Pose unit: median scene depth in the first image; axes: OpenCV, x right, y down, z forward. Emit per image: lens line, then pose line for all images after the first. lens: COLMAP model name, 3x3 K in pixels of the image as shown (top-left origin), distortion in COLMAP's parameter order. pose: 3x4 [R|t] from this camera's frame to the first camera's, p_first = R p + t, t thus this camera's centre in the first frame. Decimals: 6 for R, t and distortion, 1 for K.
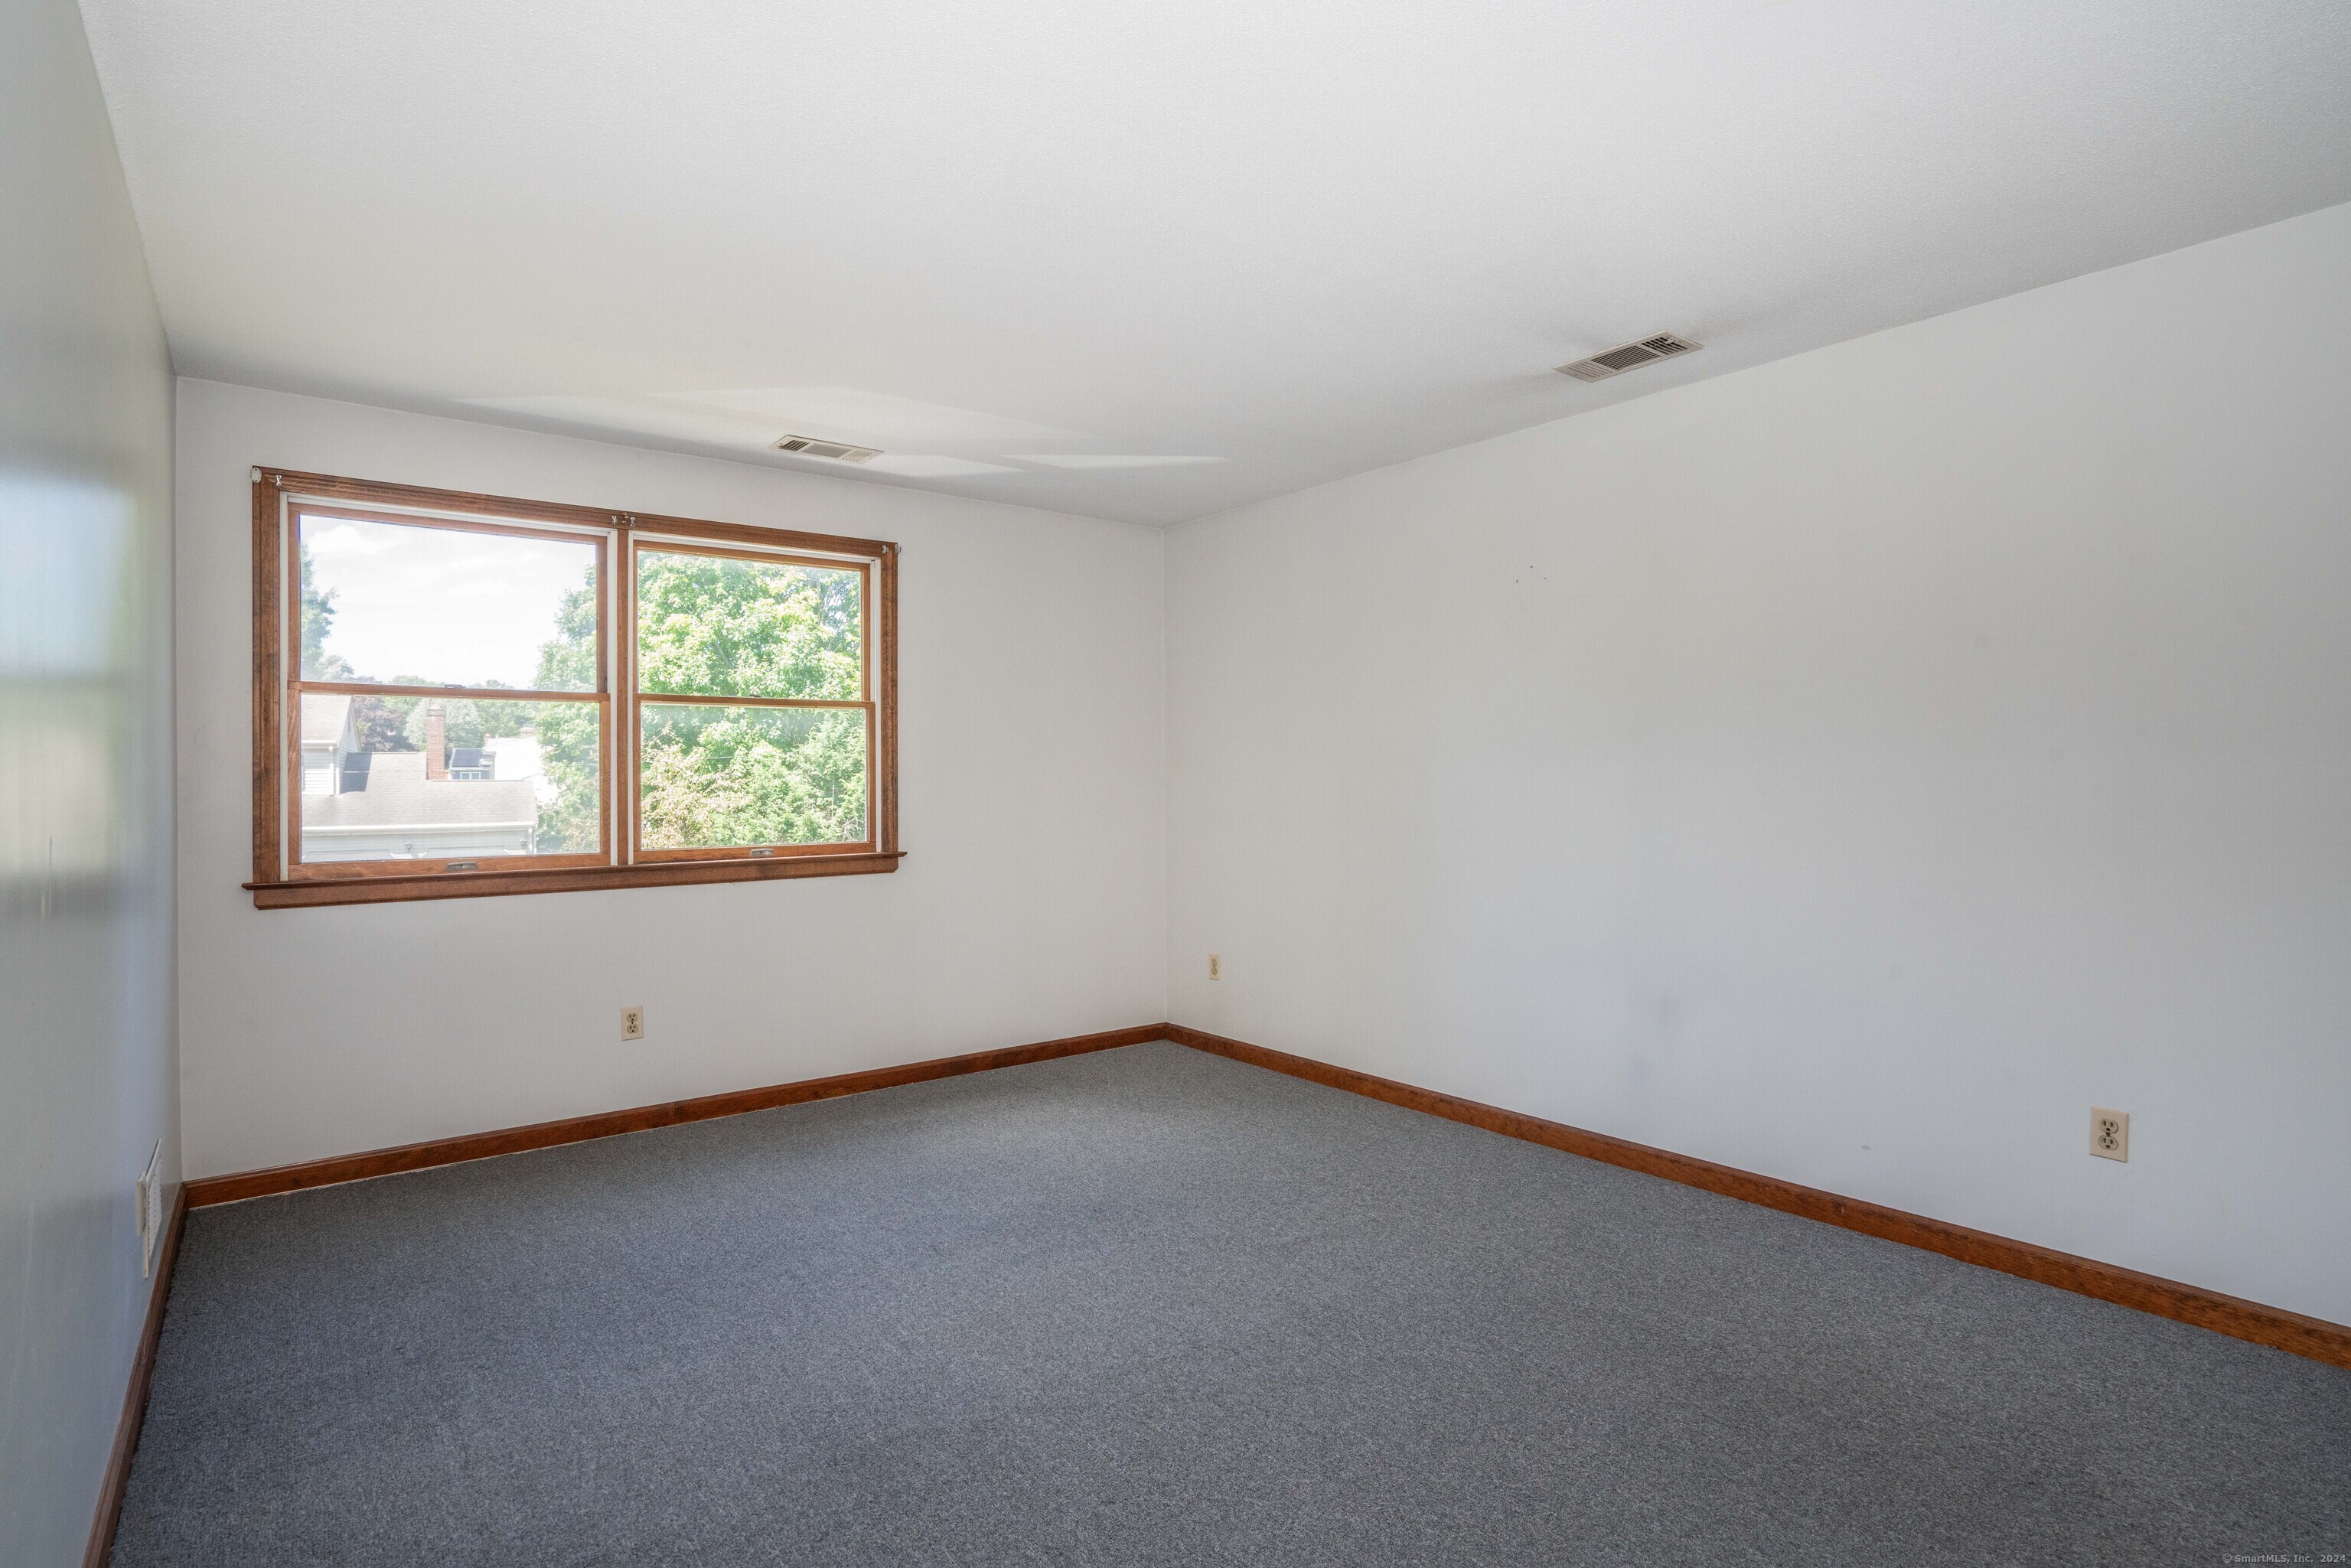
lens RADIAL K [[1149.4, 0, 1175.5], [0, 1149.4, 784.0], [0, 0, 1]] dist [-0.039767, 0.015628]
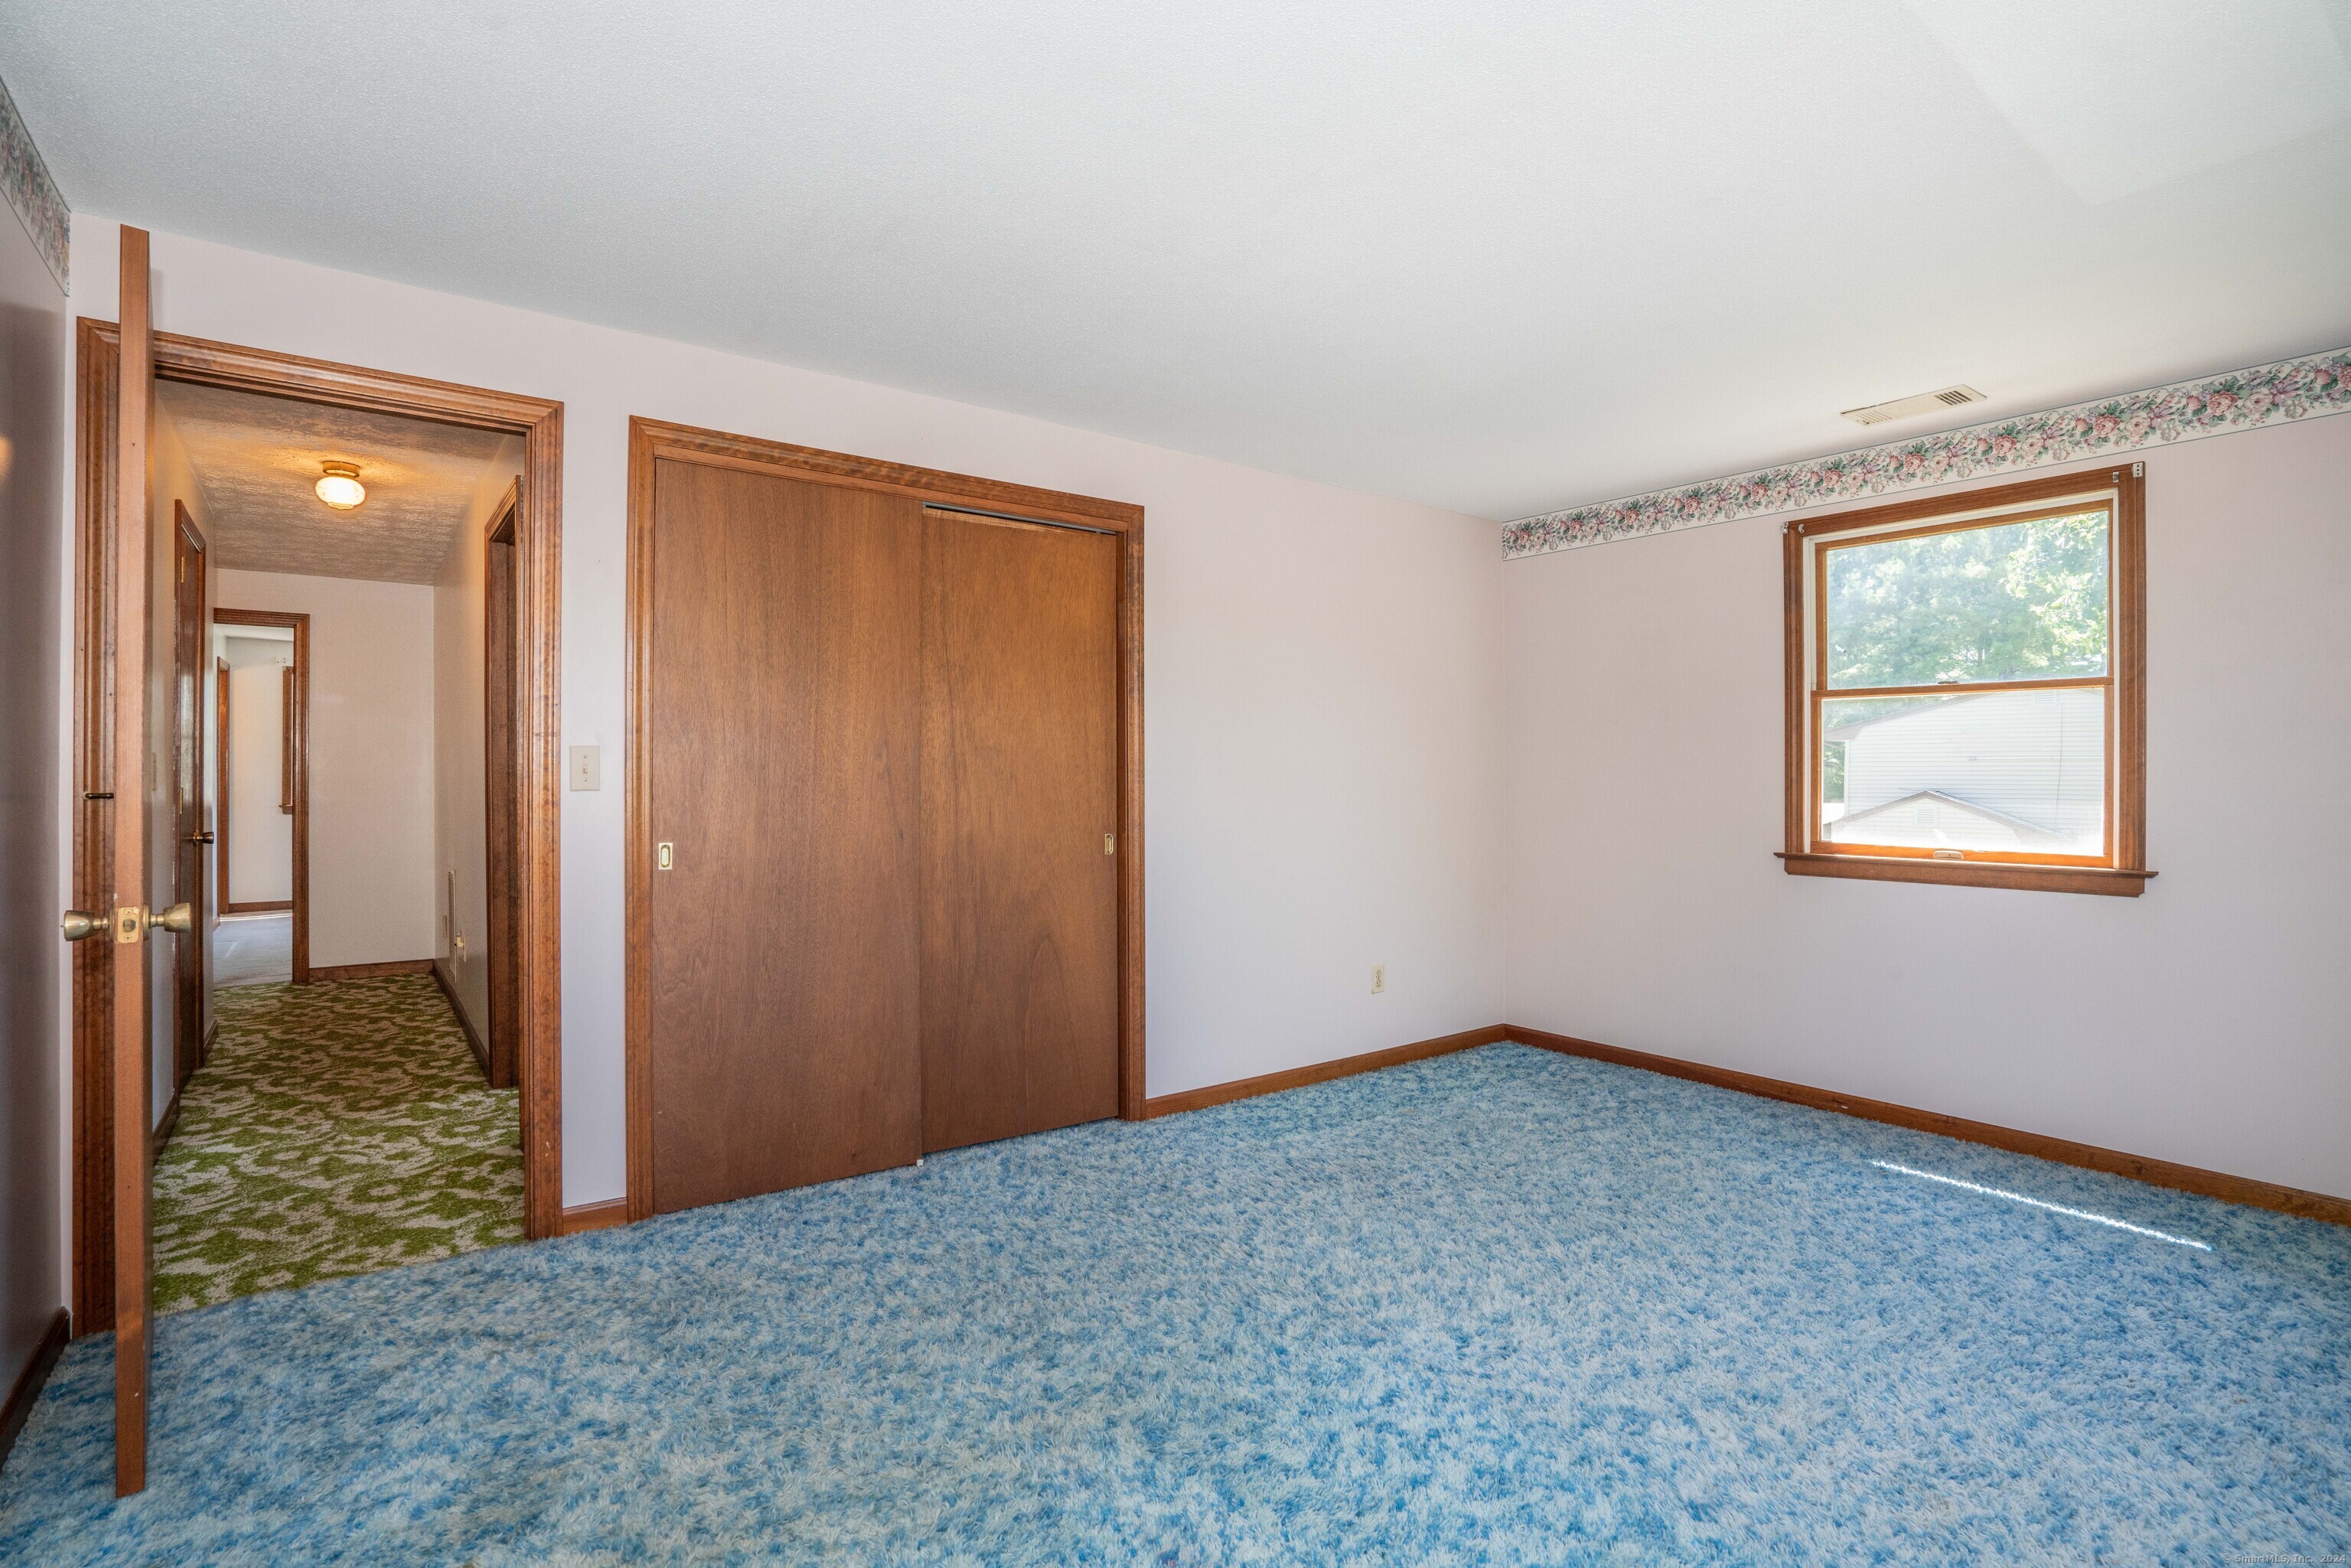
lens RADIAL K [[1149.4, 0, 1175.5], [0, 1149.4, 784.0], [0, 0, 1]] dist [-0.039767, 0.015628]
pose [[-0.006973, 0.018244, -0.999809, 0.512142], [-0.010031, 0.999782, 0.018313, -0.005951], [0.999925, 0.010156, -0.006789, 0.360816]]
